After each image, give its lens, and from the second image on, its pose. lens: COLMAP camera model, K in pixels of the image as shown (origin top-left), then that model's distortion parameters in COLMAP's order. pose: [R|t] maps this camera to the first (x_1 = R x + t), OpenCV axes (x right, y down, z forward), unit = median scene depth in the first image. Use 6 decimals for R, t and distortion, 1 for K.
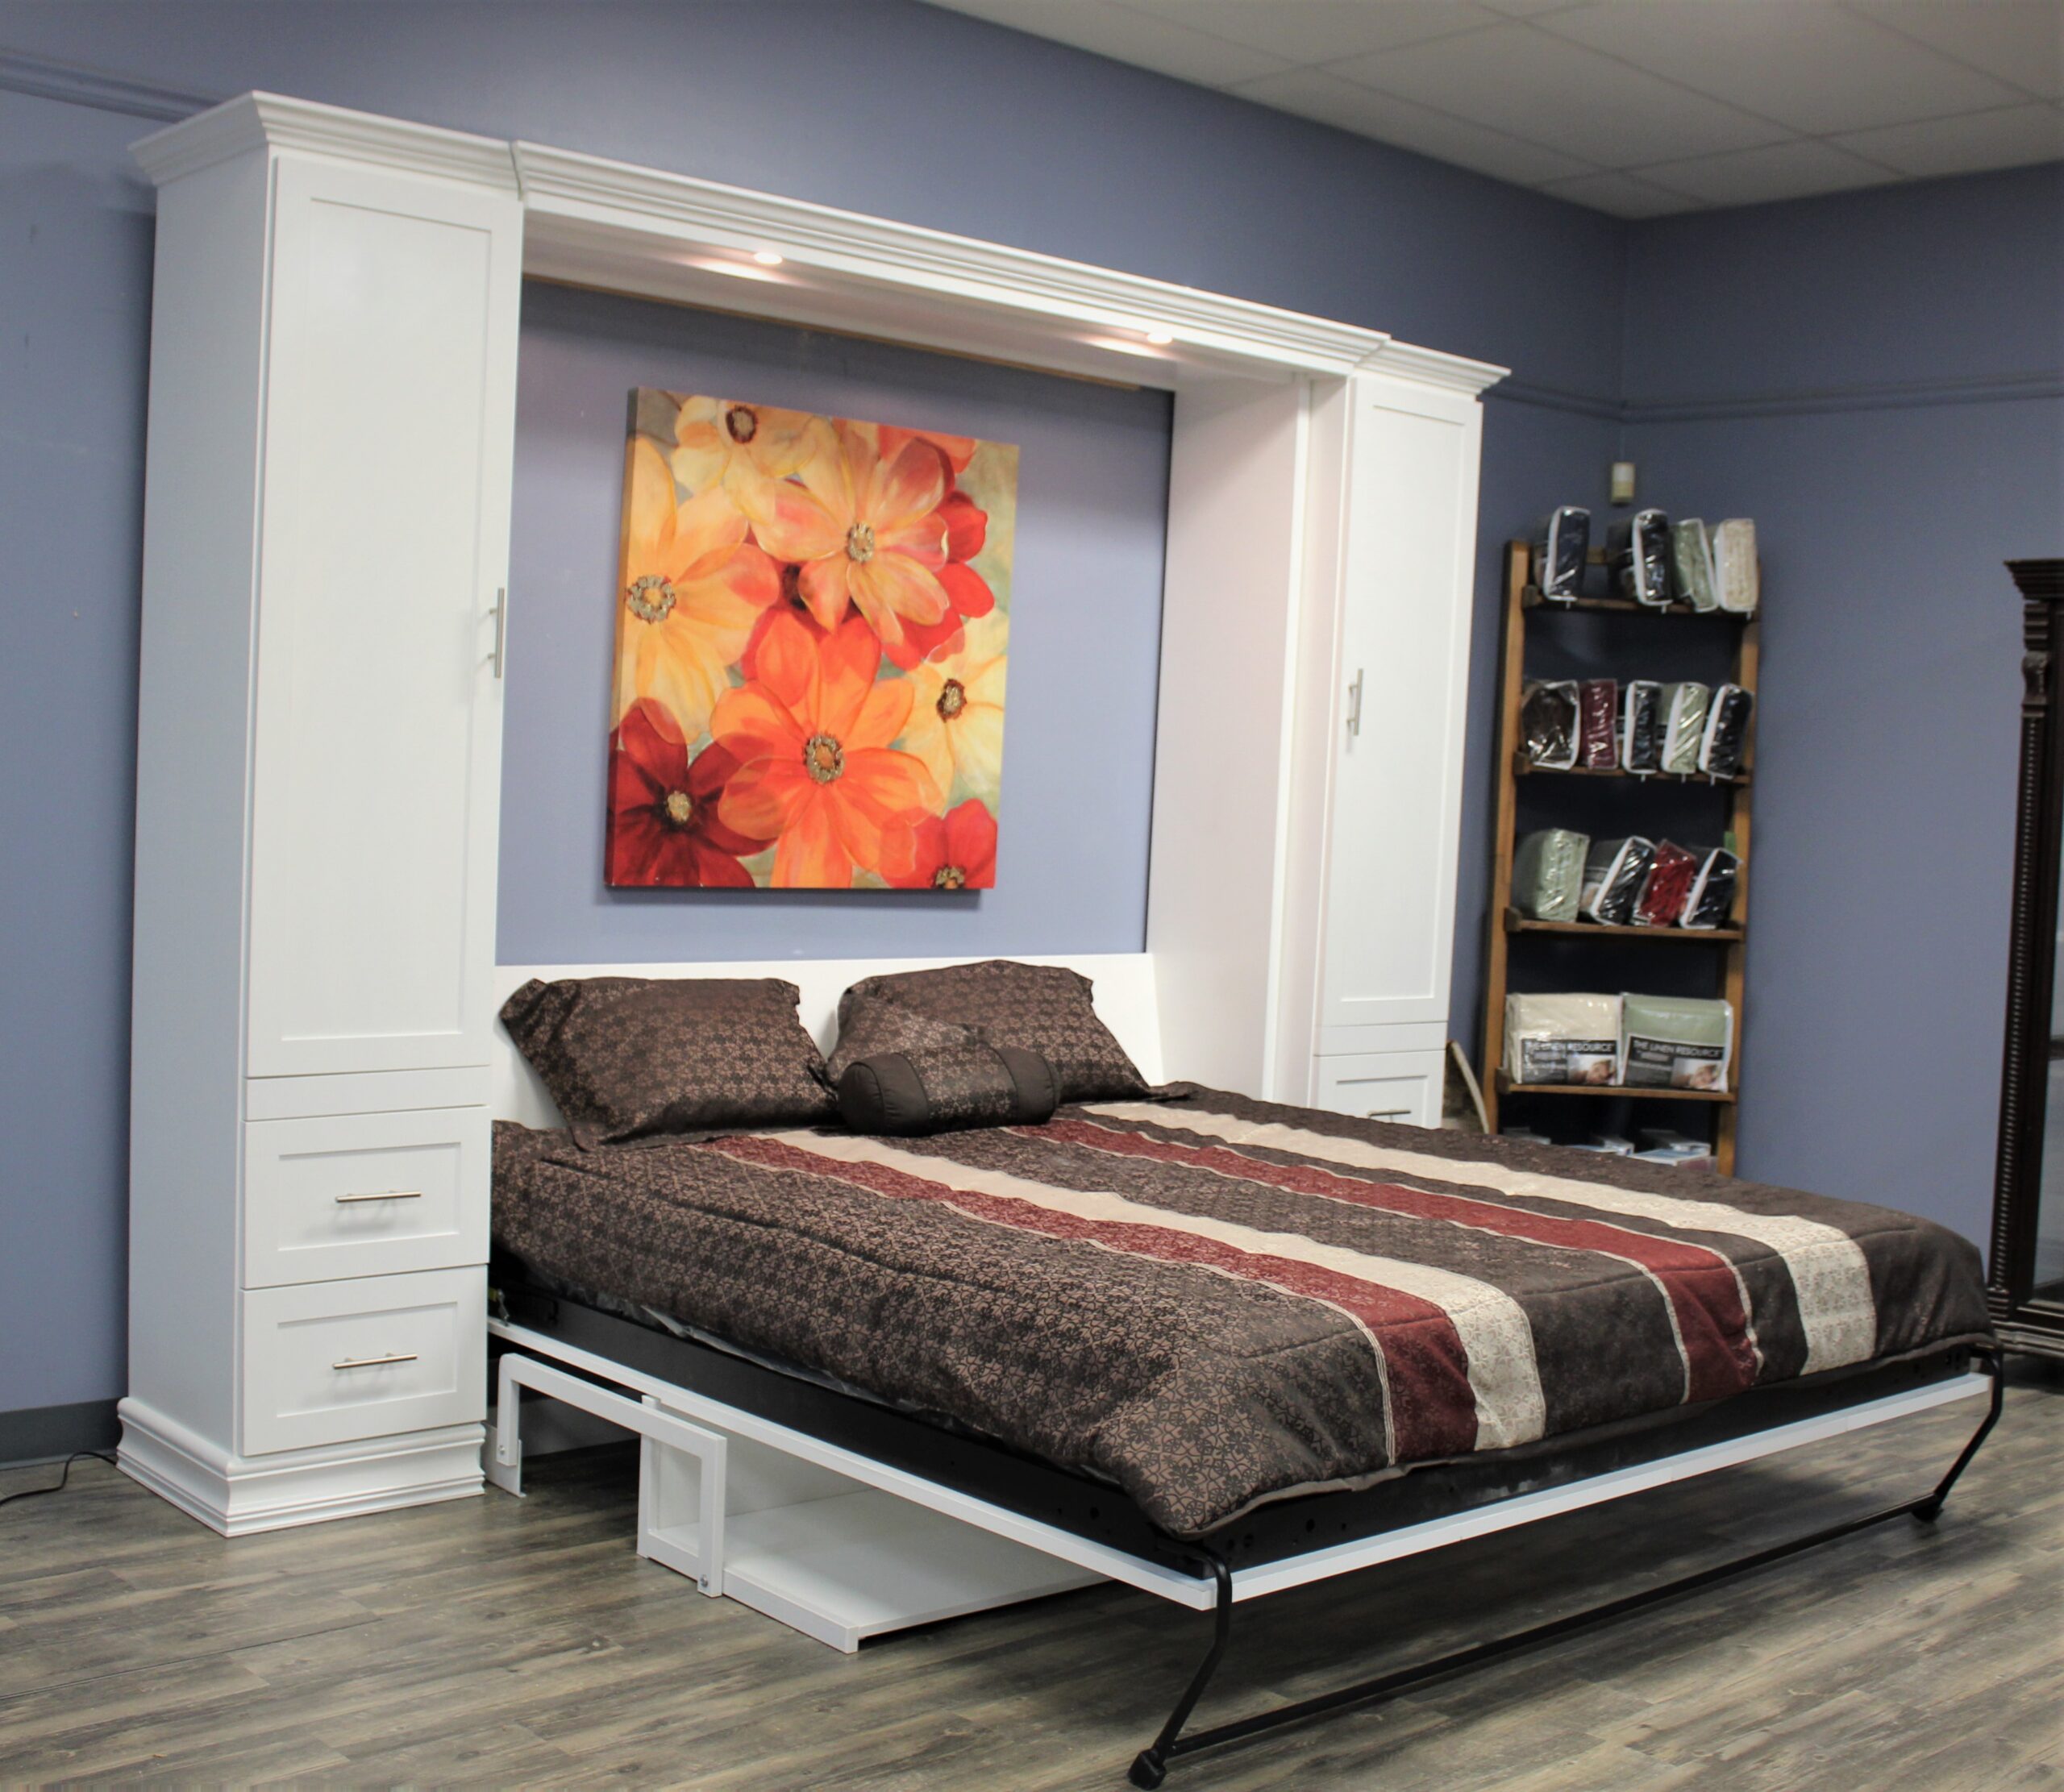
lens RADIAL K [[2527.3, 0, 1032.0], [0, 2527.3, 896.0], [0, 0, 1]] dist [-0.121164, 0.014433]
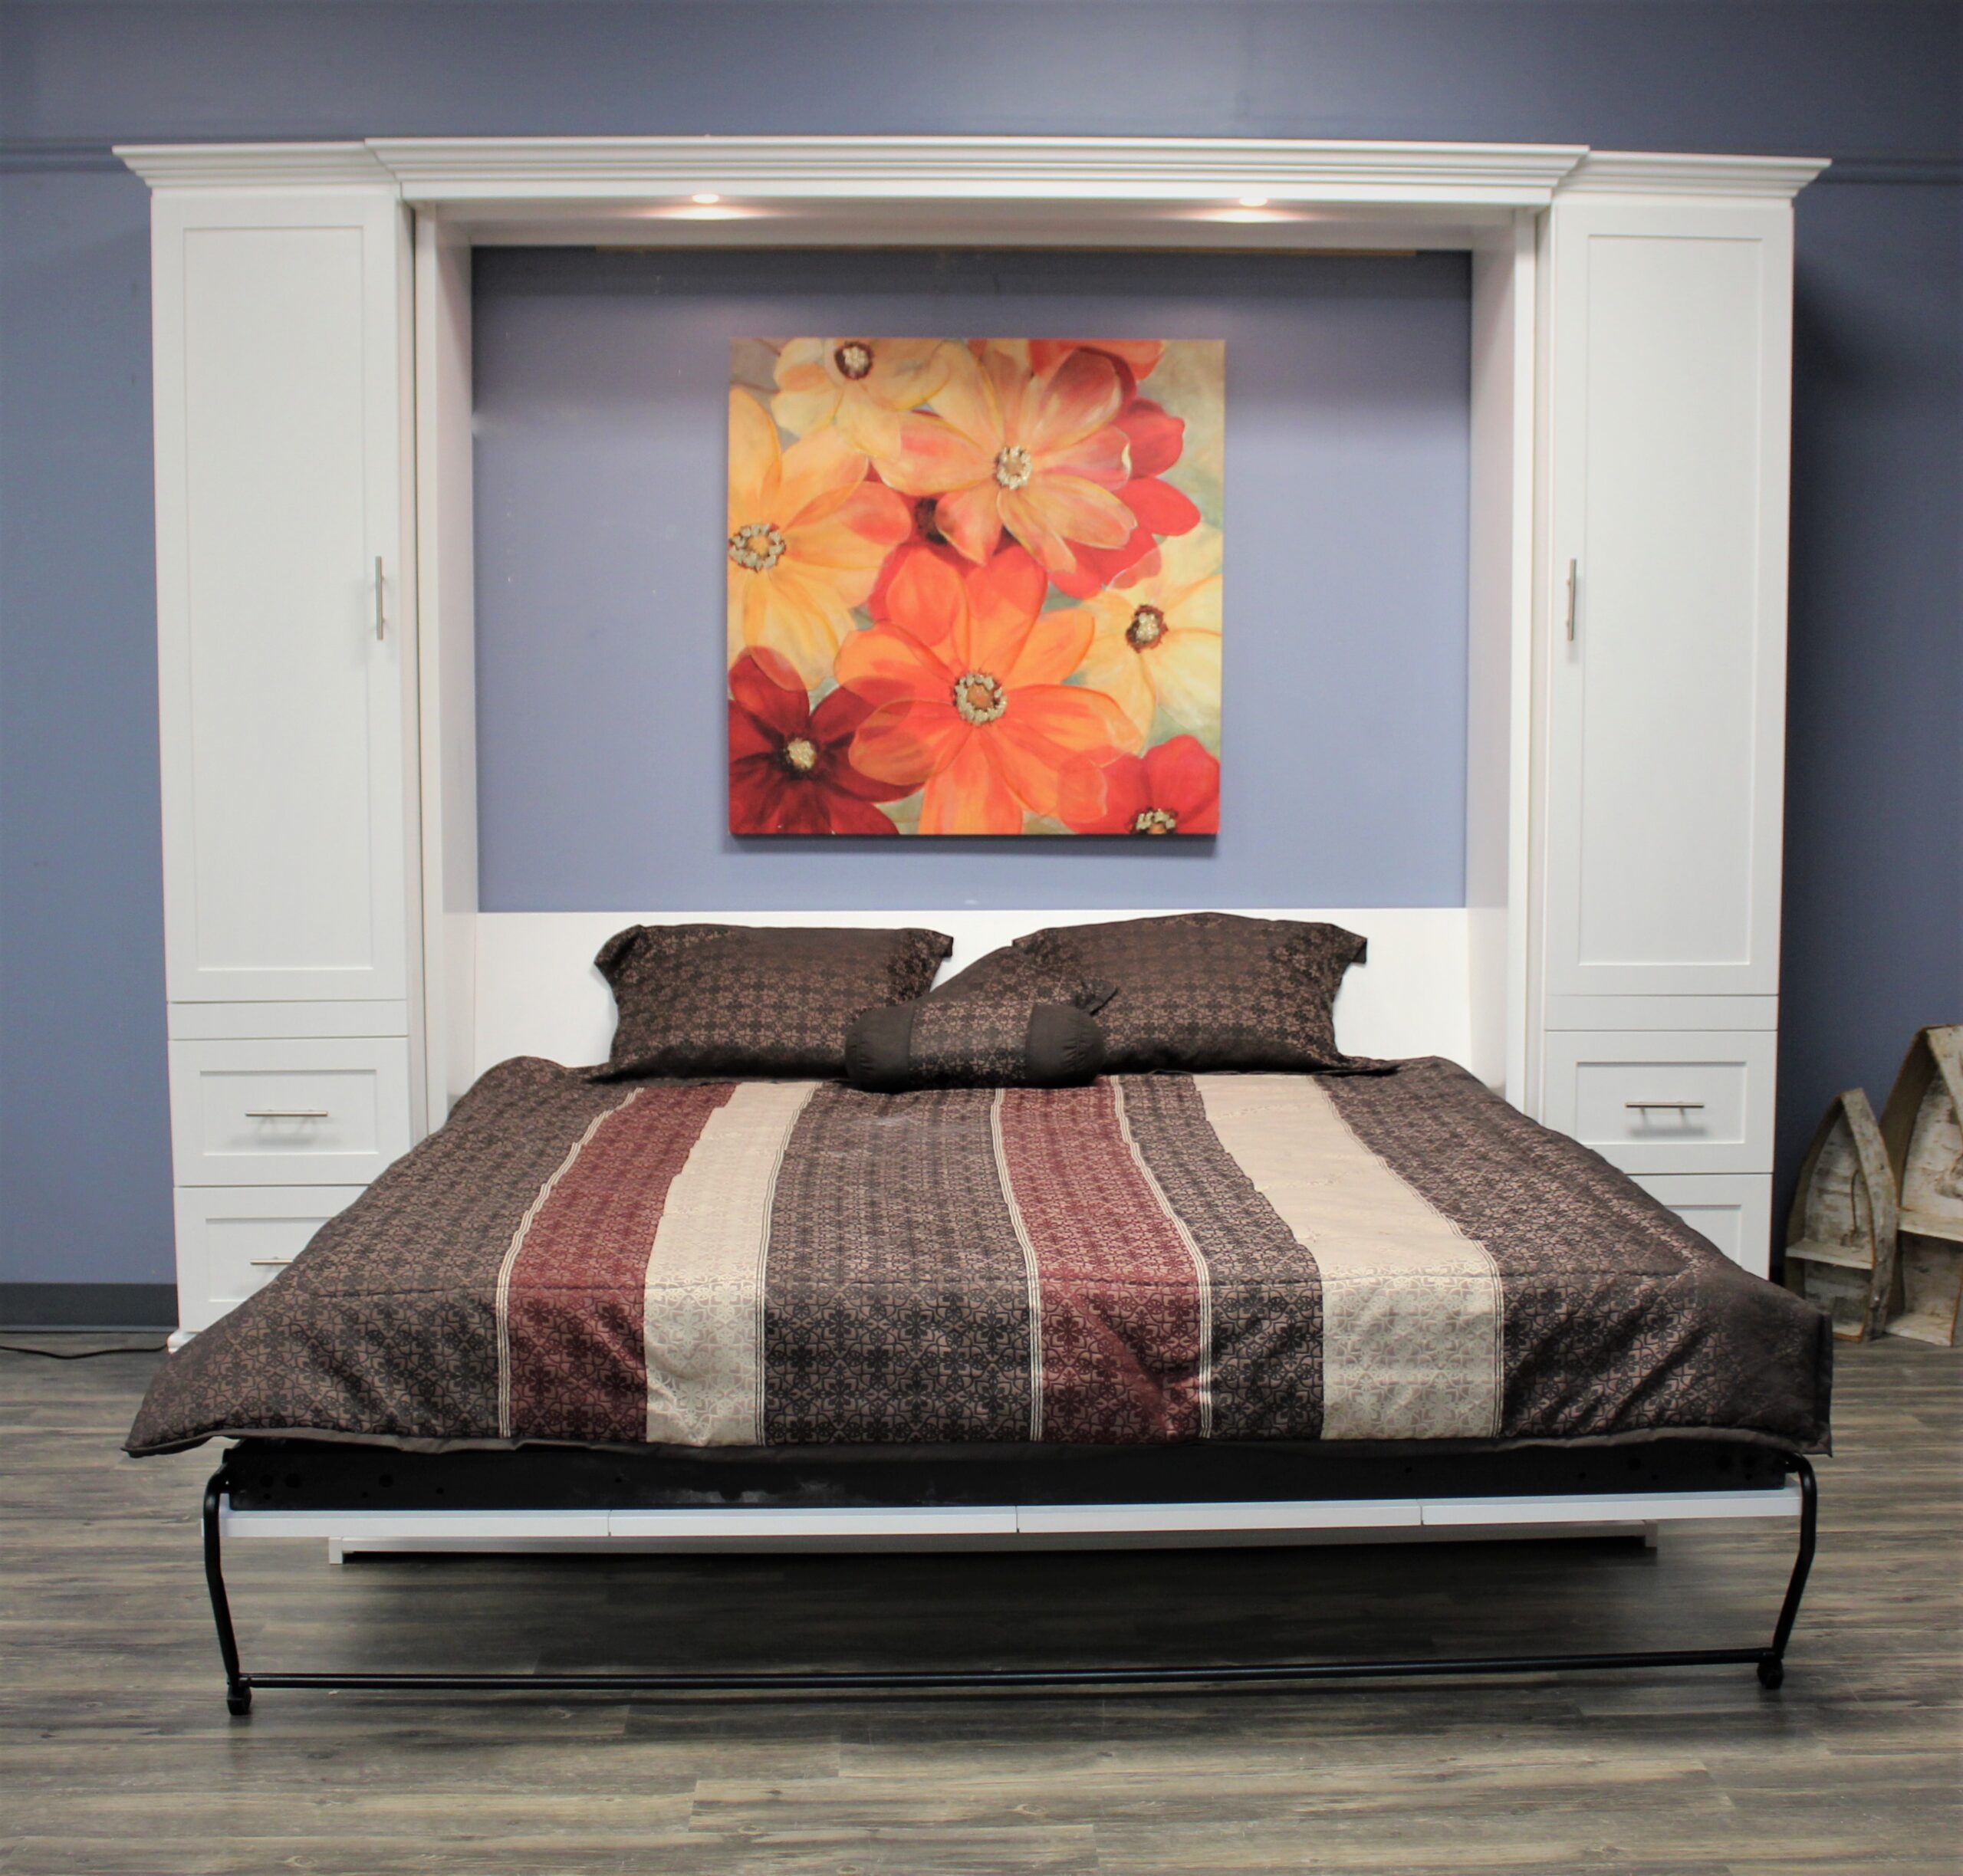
lens RADIAL K [[2665.2, 0, 981.5], [0, 2665.2, 938.0], [0, 0, 1]] dist [-0.173764, 0.275821]
pose [[0.771388, 0.009818, -0.636289, 0.569485], [0.004984, 0.999757, 0.021469, 0.014576], [0.636345, -0.019732, 0.771152, 0.231214]]
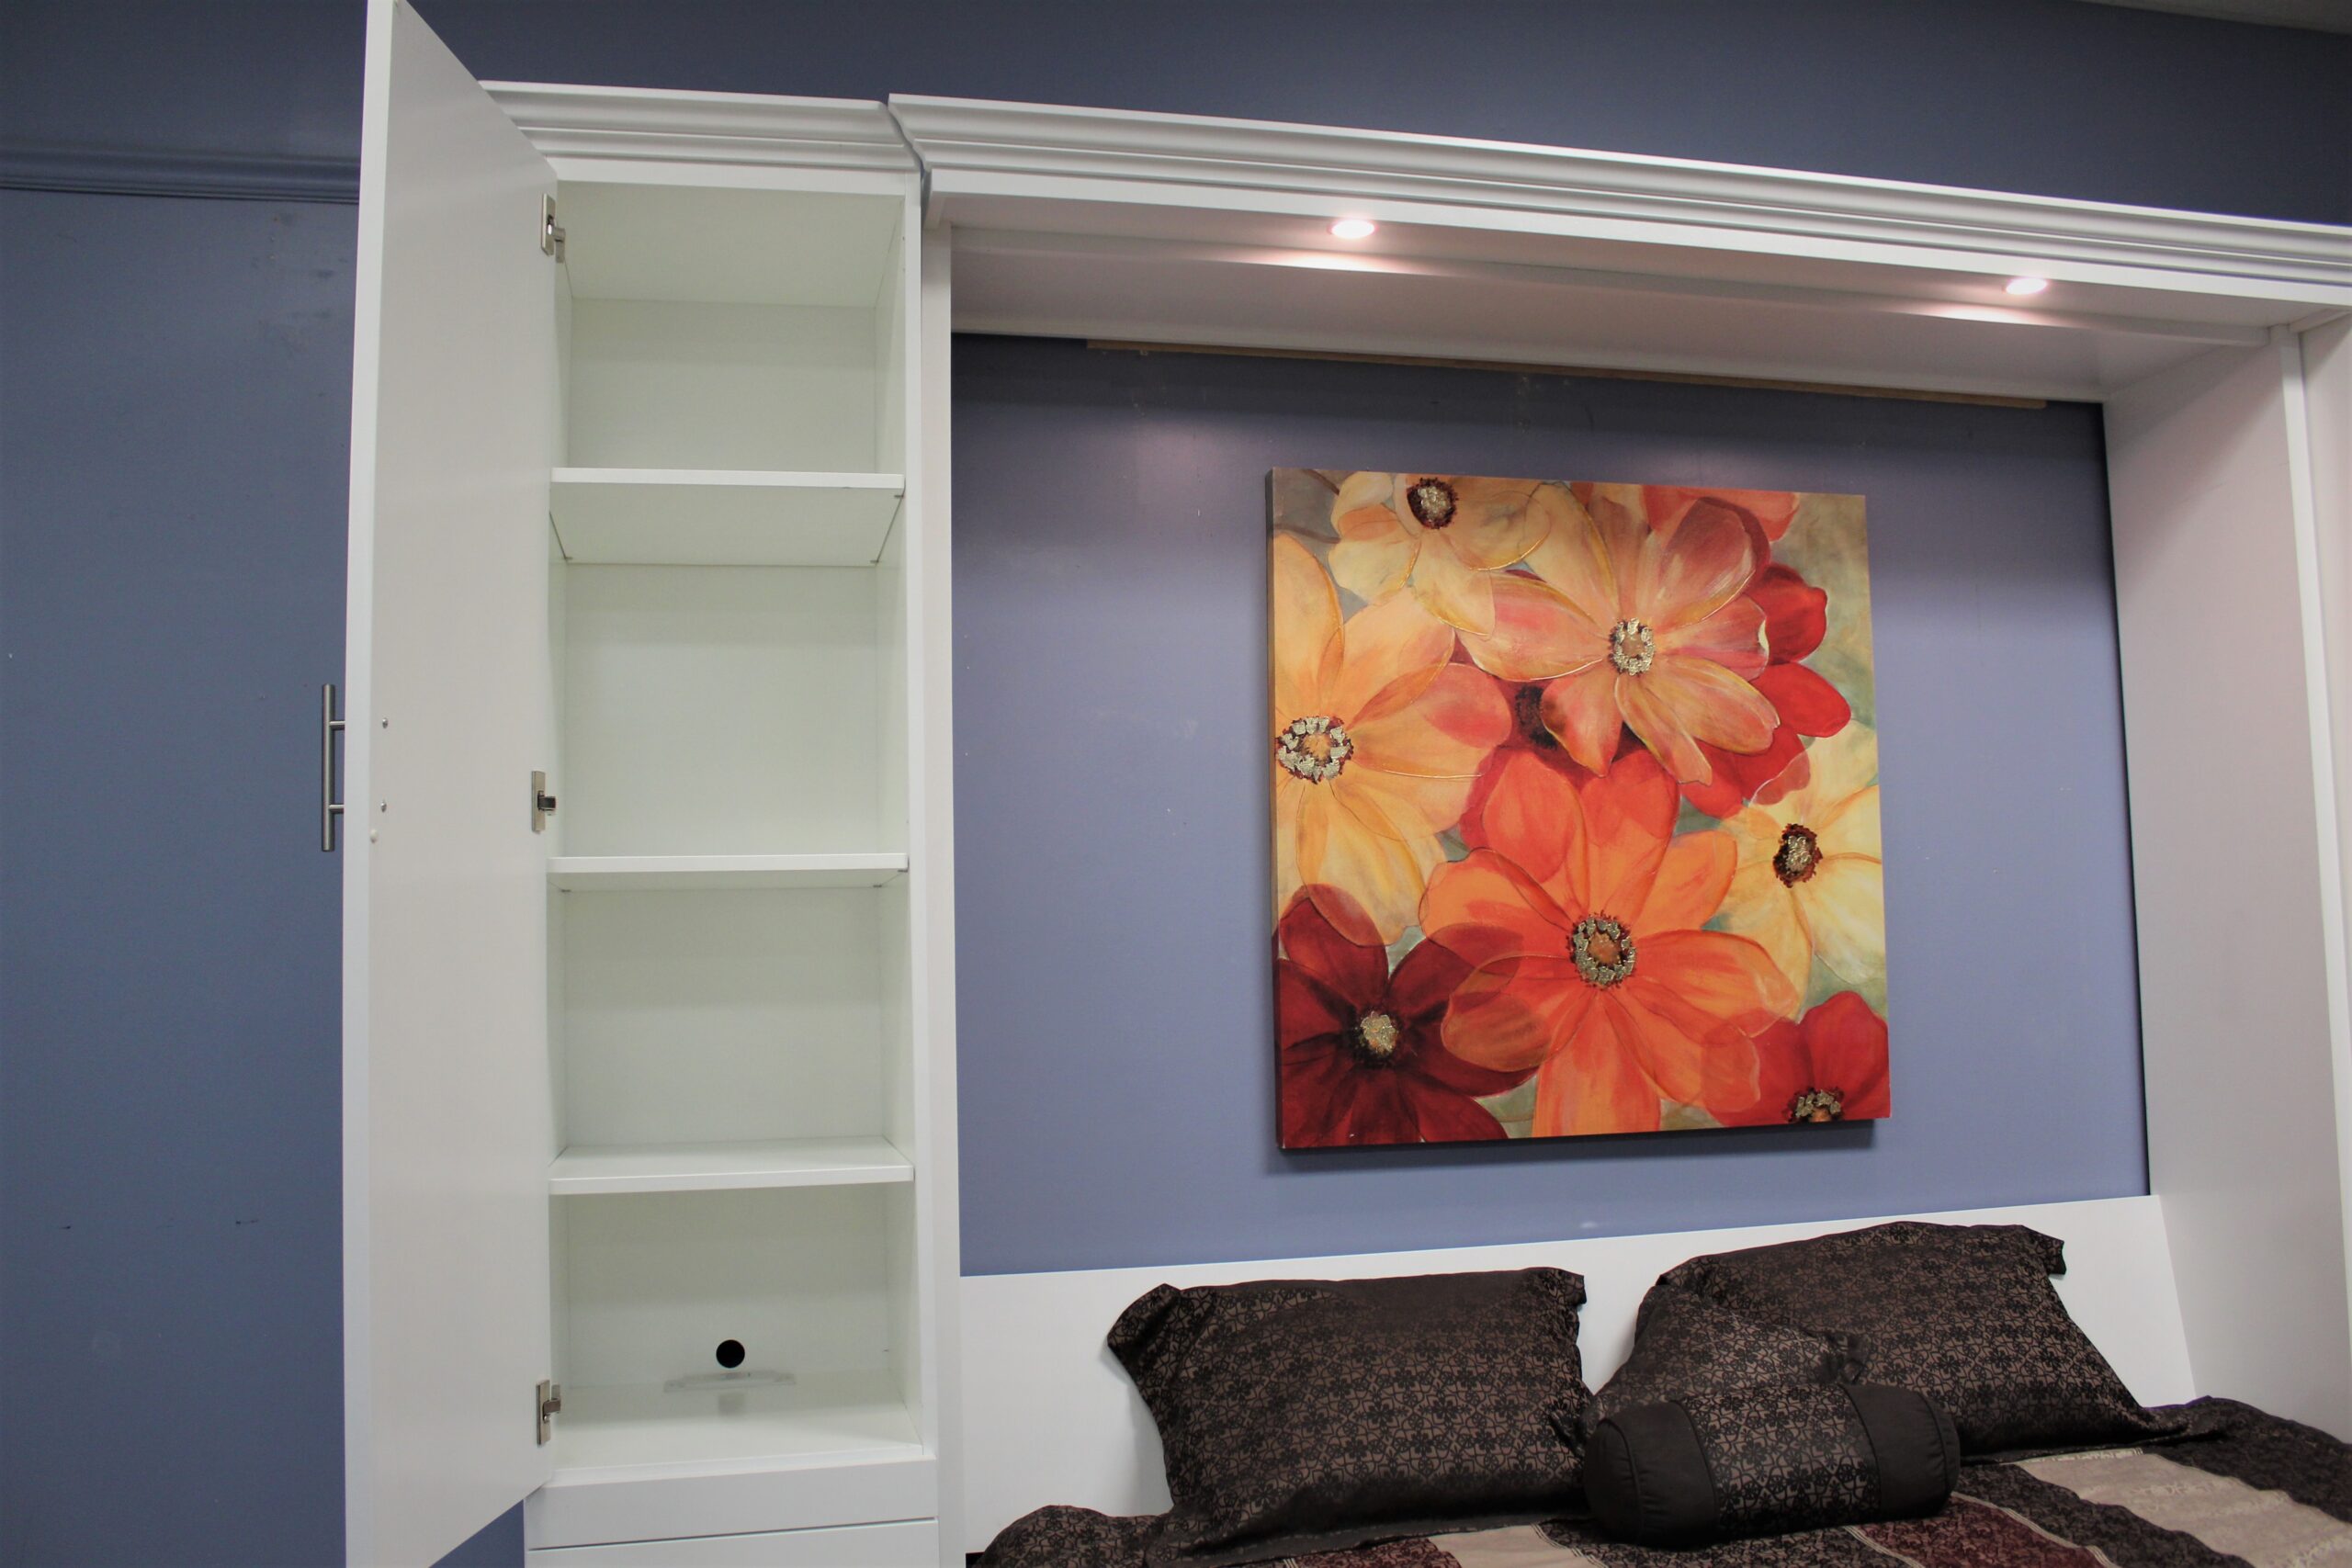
lens RADIAL K [[1975.3, 0, 1176.0], [0, 1975.3, 784.0], [0, 0, 1]] dist [-0.157475, 0.144196]
pose [[0.880246, -0.107609, -0.462155, 0.073724], [0.038247, 0.986868, -0.156937, -0.019238], [0.472974, 0.120467, 0.872802, 0.466288]]
